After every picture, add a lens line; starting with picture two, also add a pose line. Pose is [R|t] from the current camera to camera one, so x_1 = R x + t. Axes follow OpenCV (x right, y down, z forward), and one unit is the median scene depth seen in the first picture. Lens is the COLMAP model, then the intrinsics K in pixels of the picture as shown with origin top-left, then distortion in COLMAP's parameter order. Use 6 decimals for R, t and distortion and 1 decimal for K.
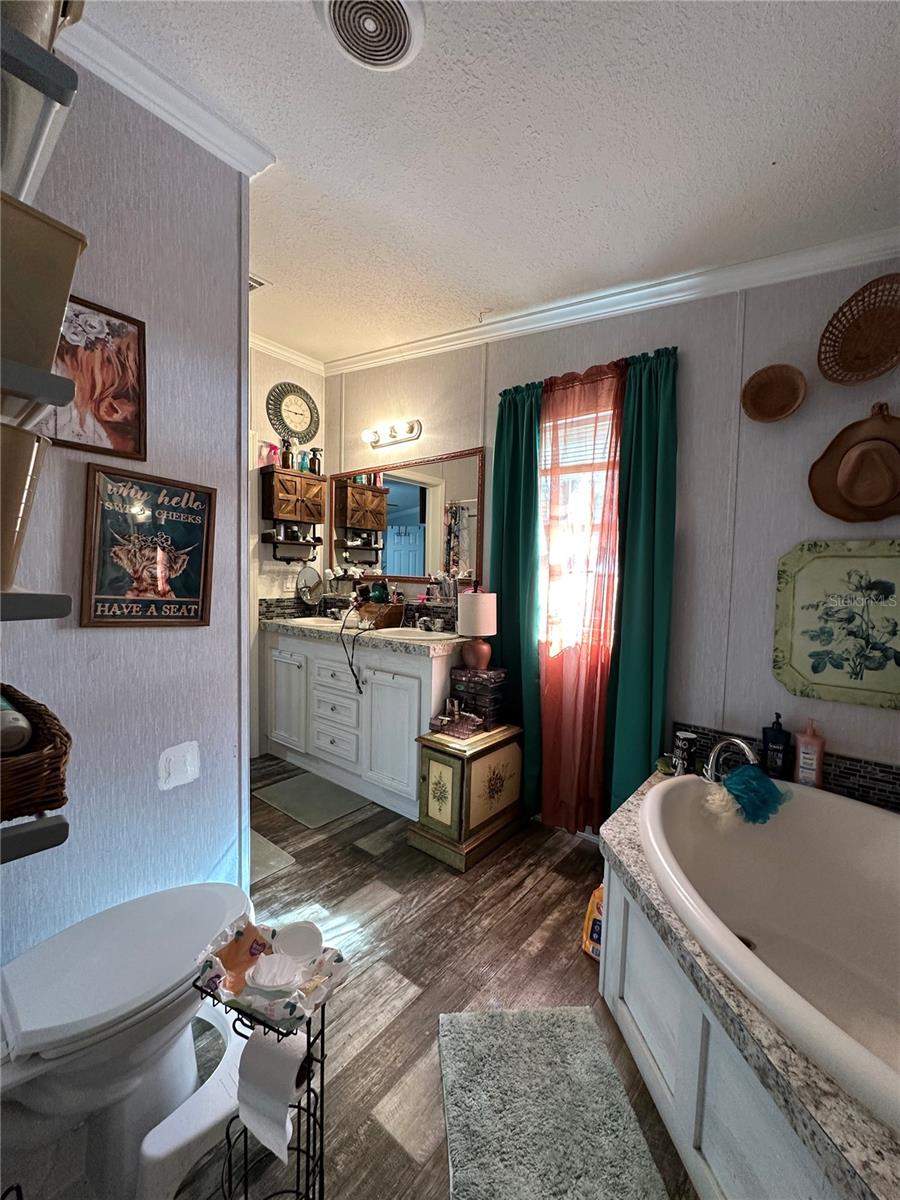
lens RADIAL K [[478.2, 0, 450.0], [0, 478.2, 600.0], [0, 0, 1]] dist [-0.000402, 0.000006]
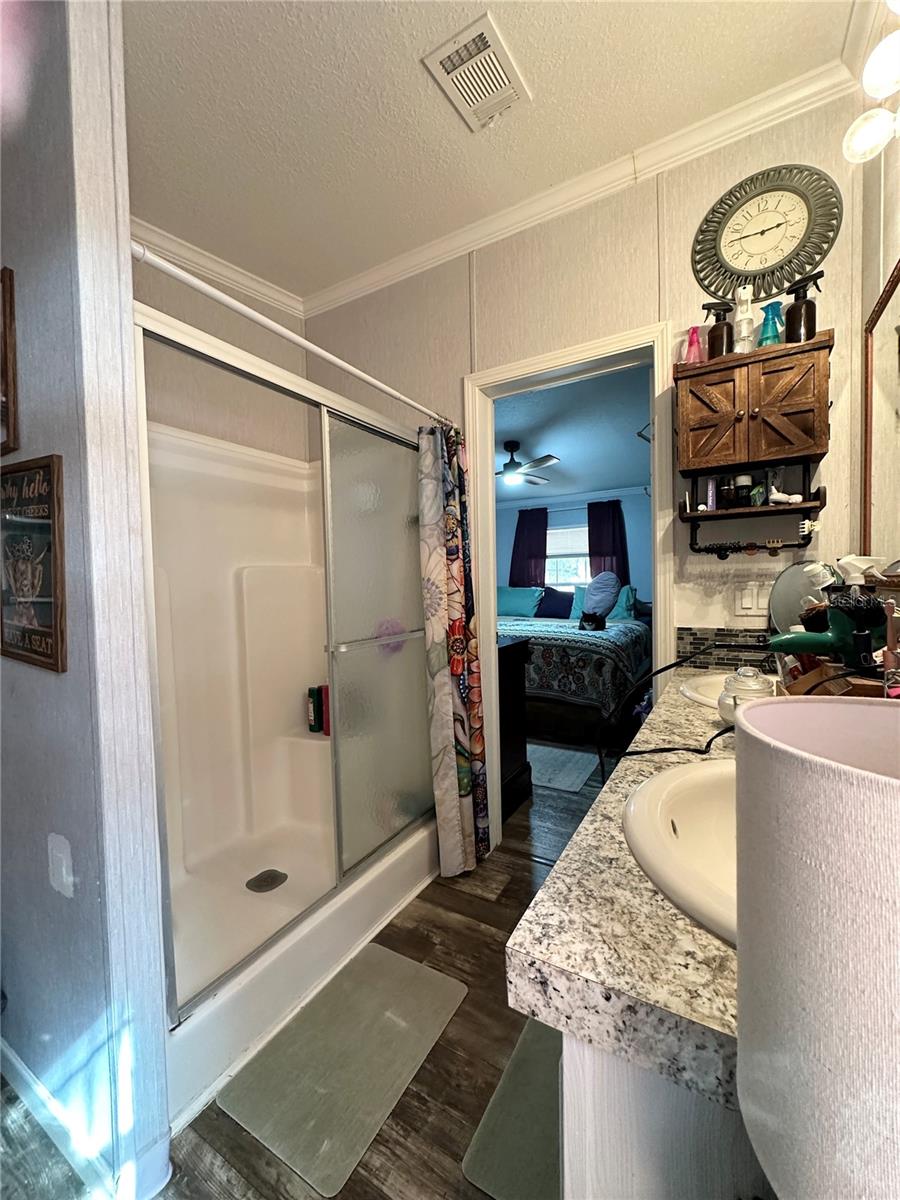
lens RADIAL K [[478.2, 0, 450.0], [0, 478.2, 600.0], [0, 0, 1]] dist [-0.000402, 0.000006]
pose [[0.148443, 0.007474, -0.988893, 0.095556], [-0.027752, 0.999609, 0.003389, -0.027538], [0.988531, 0.026941, 0.148593, 0.654201]]
